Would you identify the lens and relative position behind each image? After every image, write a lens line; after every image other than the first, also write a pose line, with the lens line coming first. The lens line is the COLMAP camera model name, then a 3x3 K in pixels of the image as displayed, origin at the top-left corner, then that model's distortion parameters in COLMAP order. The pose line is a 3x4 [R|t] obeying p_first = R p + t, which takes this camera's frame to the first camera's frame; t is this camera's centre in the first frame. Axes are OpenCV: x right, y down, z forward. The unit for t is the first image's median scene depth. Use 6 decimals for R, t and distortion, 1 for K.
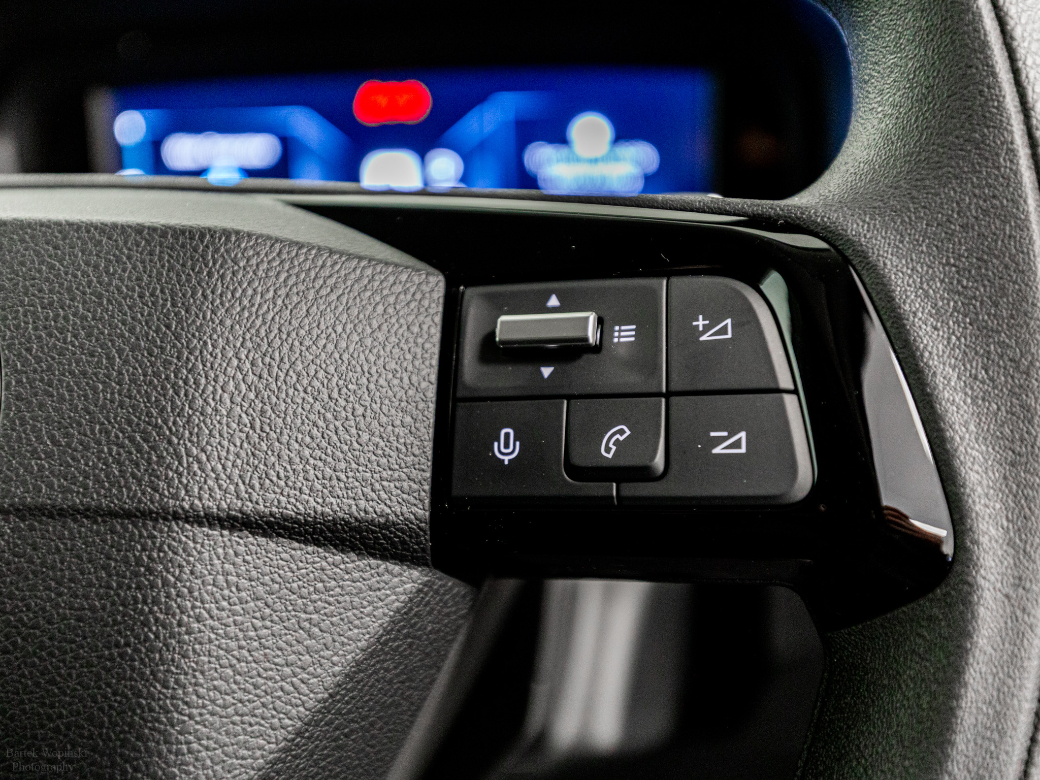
lens RADIAL K [[993.8, 0, 520.0], [0, 993.8, 390.0], [0, 0, 1]] dist [-0.054902, 0.140044]
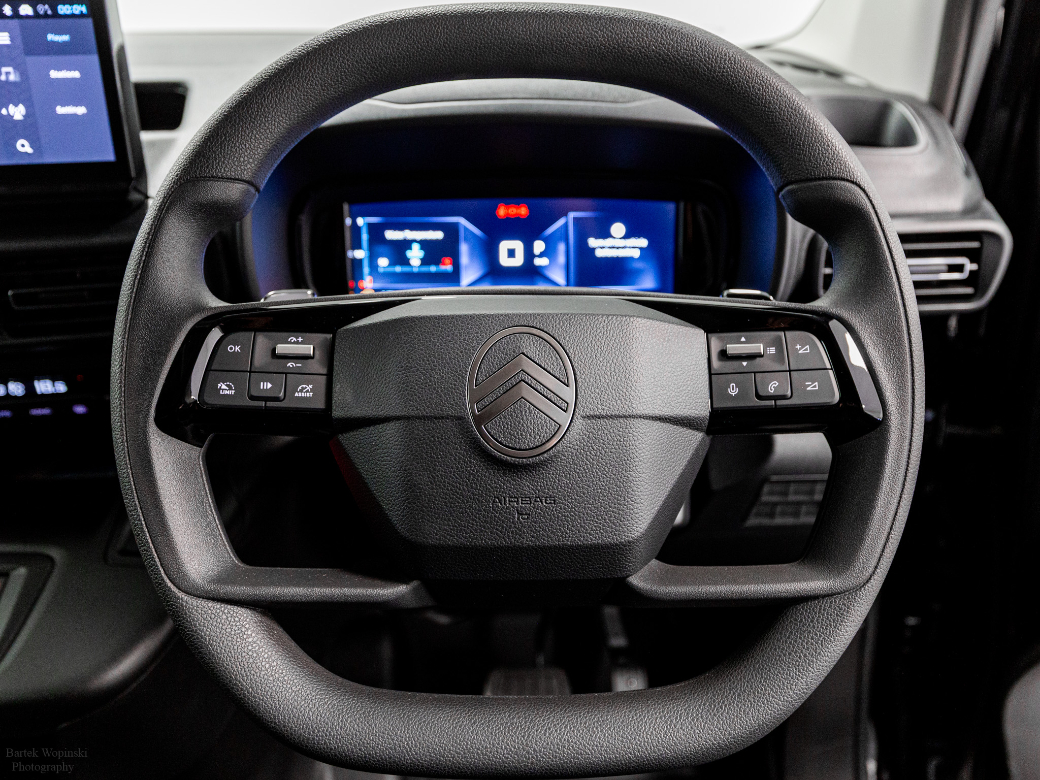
lens RADIAL K [[720.8, 0, 520.0], [0, 720.8, 390.0], [0, 0, 1]] dist [-0.043086, -0.000500]
pose [[0.984913, -0.029620, 0.170498, -0.365423], [0.022016, 0.998684, 0.046316, -0.019906], [-0.171646, -0.041864, 0.984269, -0.358394]]
